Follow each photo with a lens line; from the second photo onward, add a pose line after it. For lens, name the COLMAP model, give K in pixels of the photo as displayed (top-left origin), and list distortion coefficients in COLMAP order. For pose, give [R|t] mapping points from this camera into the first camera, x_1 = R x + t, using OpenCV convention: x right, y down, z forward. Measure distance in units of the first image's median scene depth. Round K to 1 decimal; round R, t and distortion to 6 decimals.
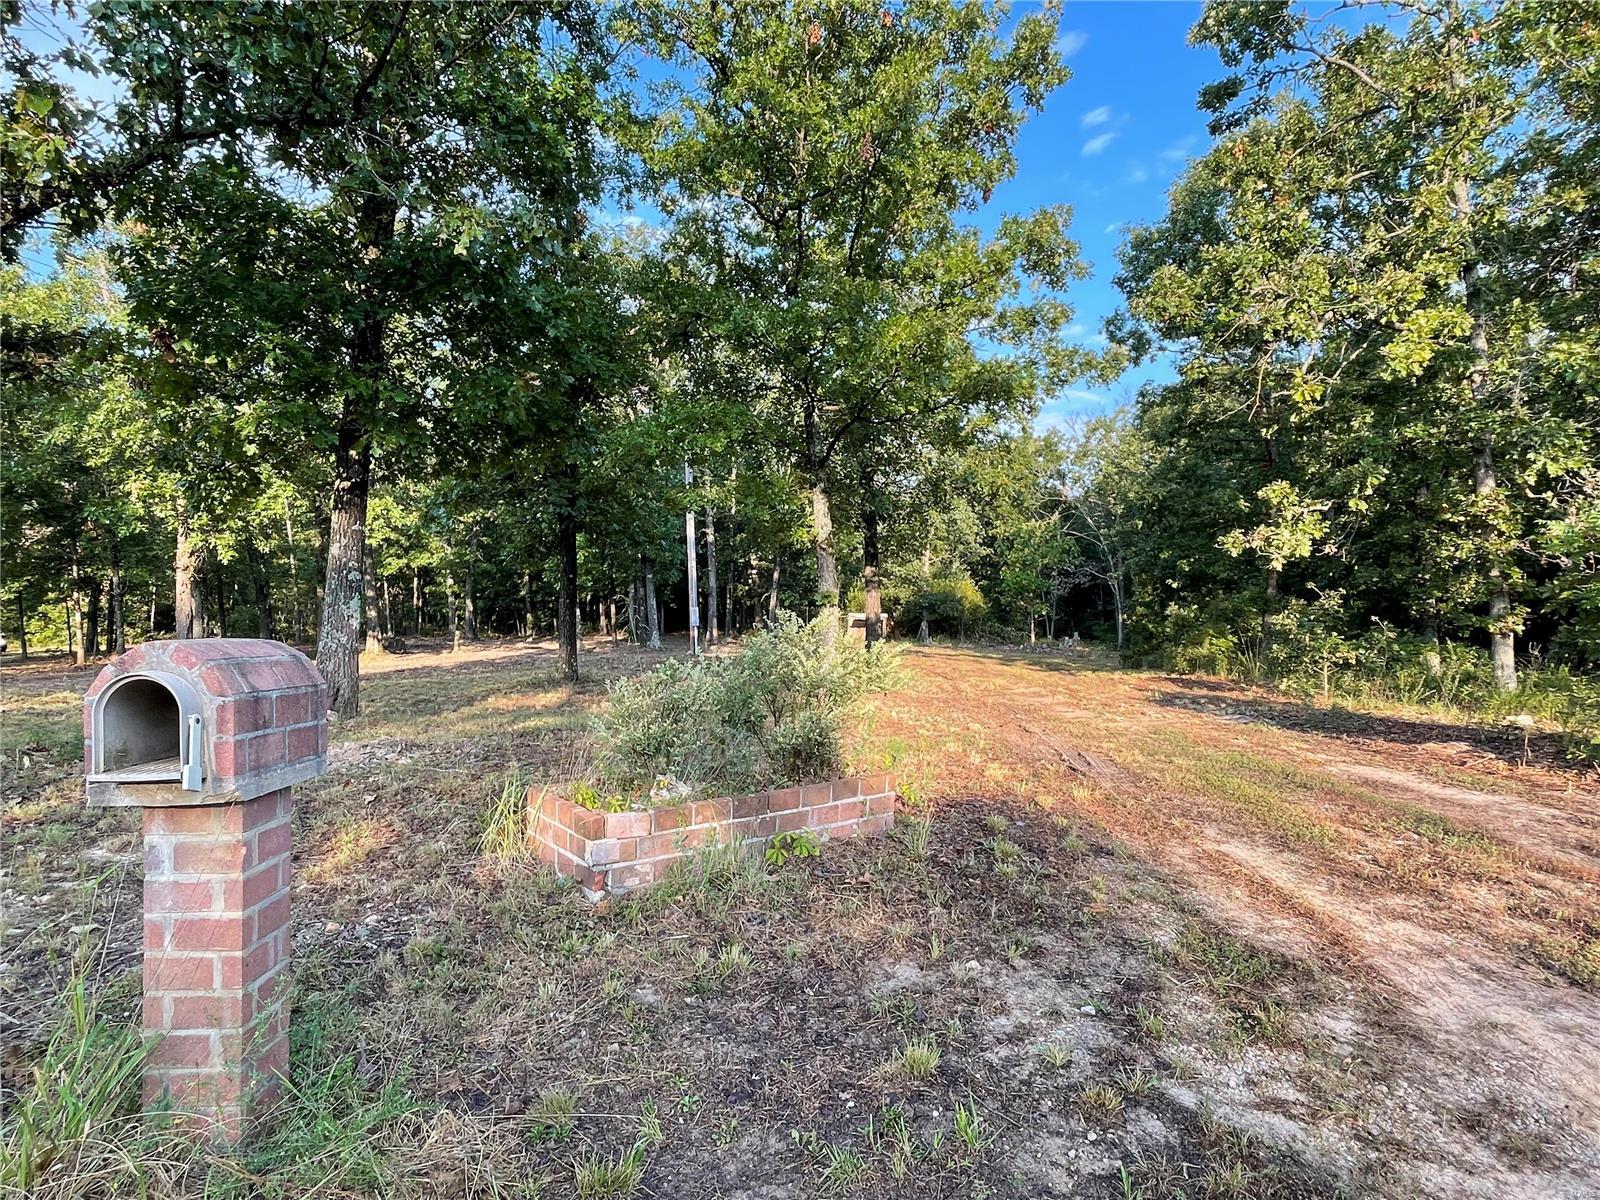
lens RADIAL K [[932.5, 0, 797.7], [0, 932.5, 604.6], [0, 0, 1]] dist [-0.000181, 0.001551]
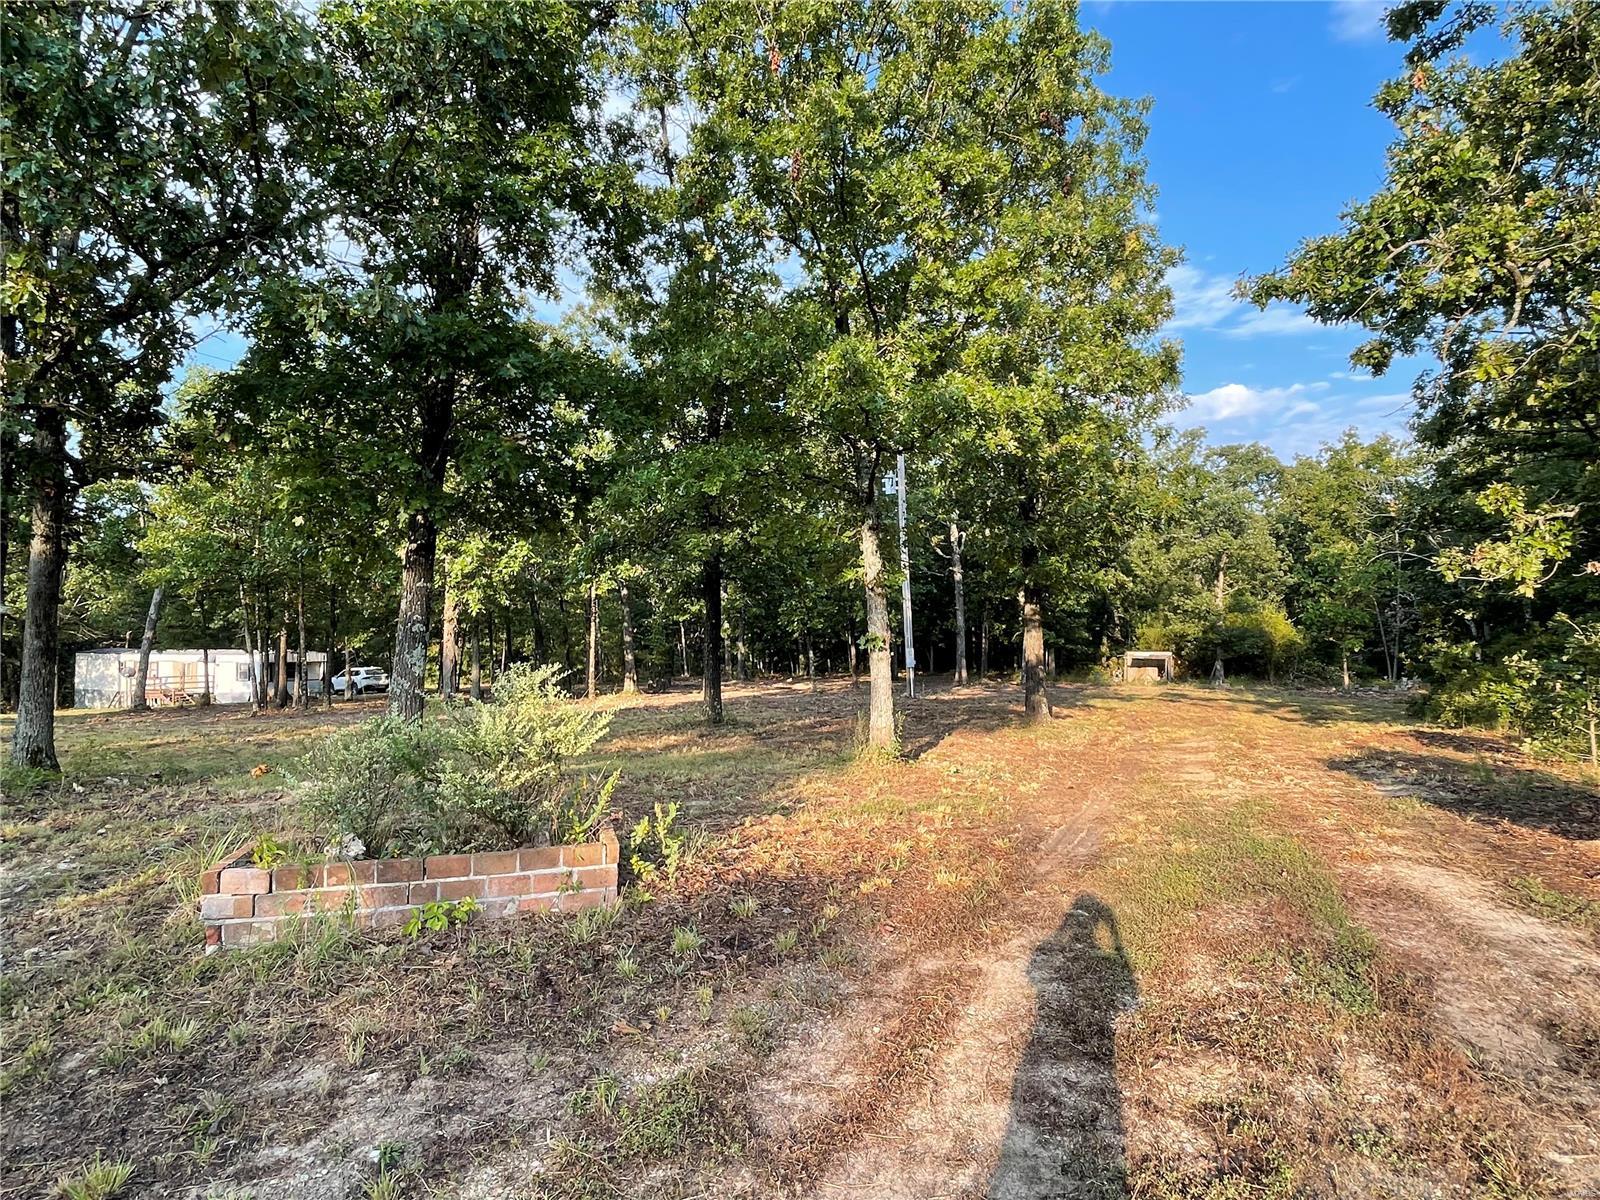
lens RADIAL K [[932.4, 0, 789.4], [0, 932.4, 605.9], [0, 0, 1]] dist [-0.006205, -0.001346]
pose [[0.939260, -0.024556, -0.342327, 0.201883], [0.010680, 0.999045, -0.042359, -0.003498], [0.343041, 0.036129, 0.938625, 0.069669]]
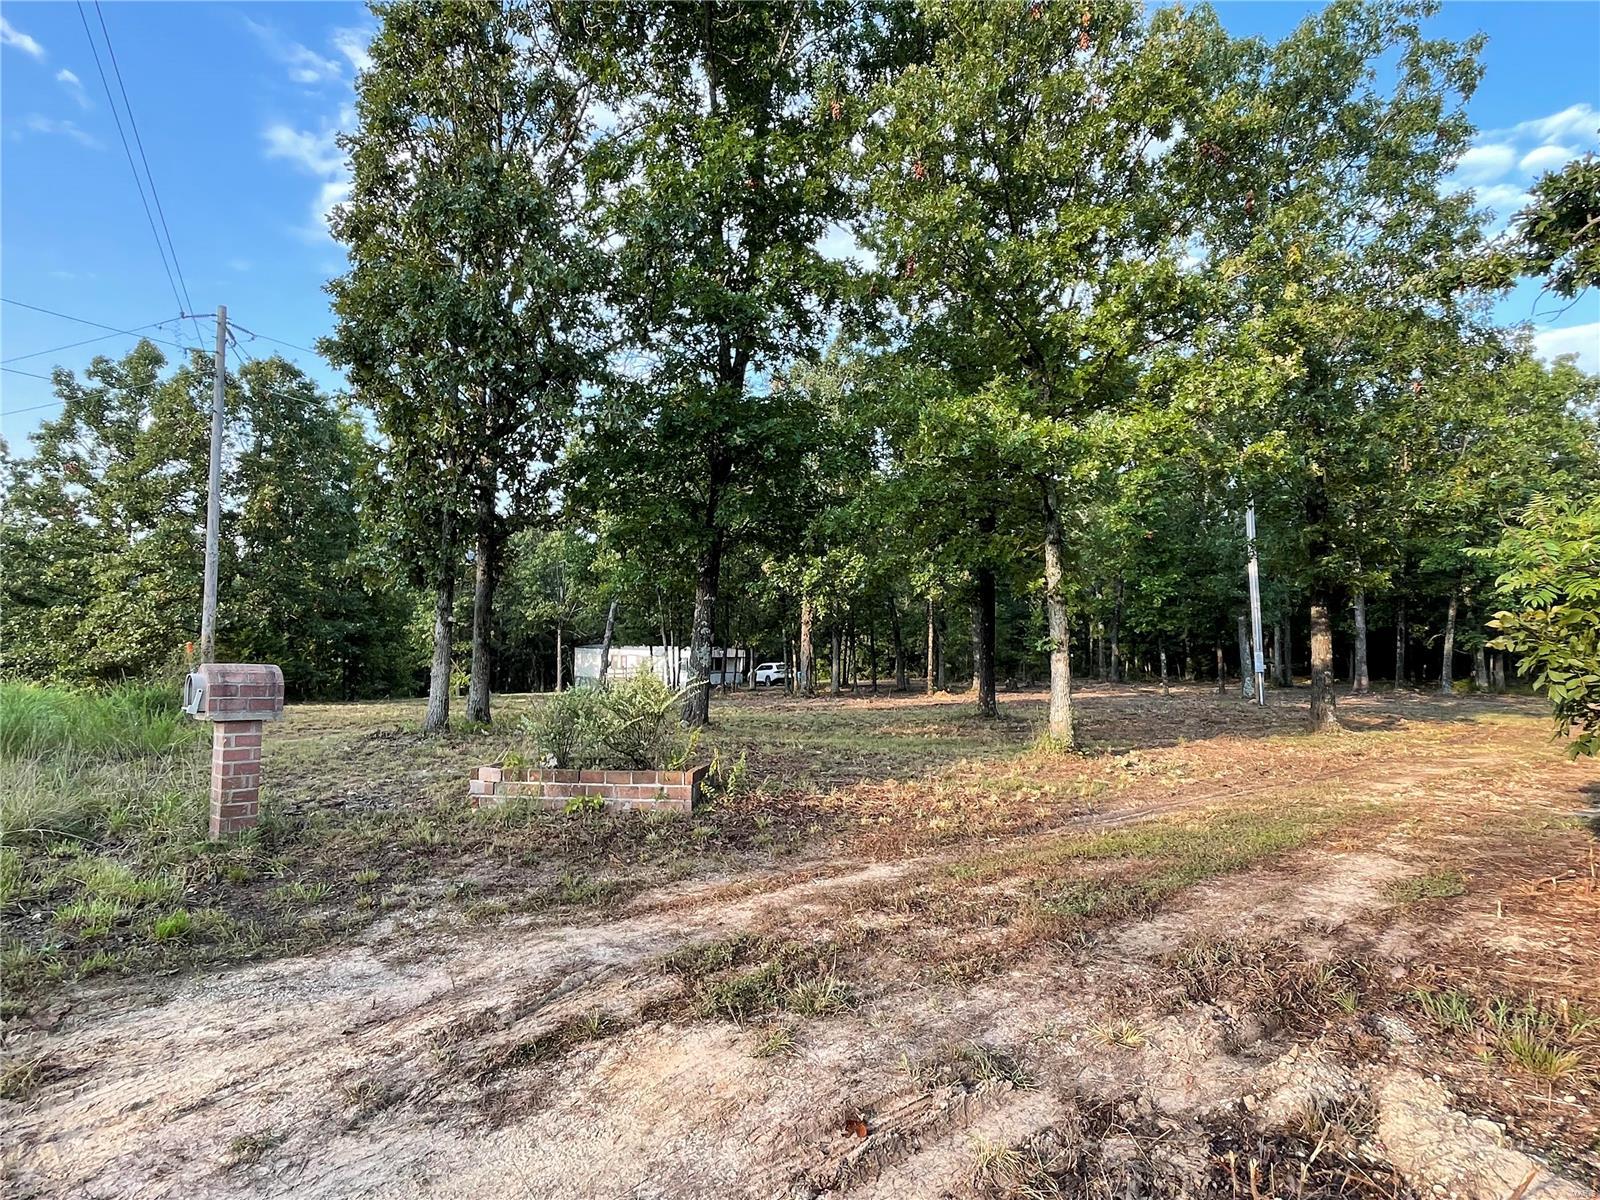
lens RADIAL K [[932.5, 0, 797.7], [0, 932.5, 604.6], [0, 0, 1]] dist [-0.000181, 0.001551]
pose [[0.697388, -0.033119, -0.715928, 0.454567], [-0.000526, 0.998908, -0.046721, -0.001628], [0.716694, 0.032959, 0.696609, 0.043264]]
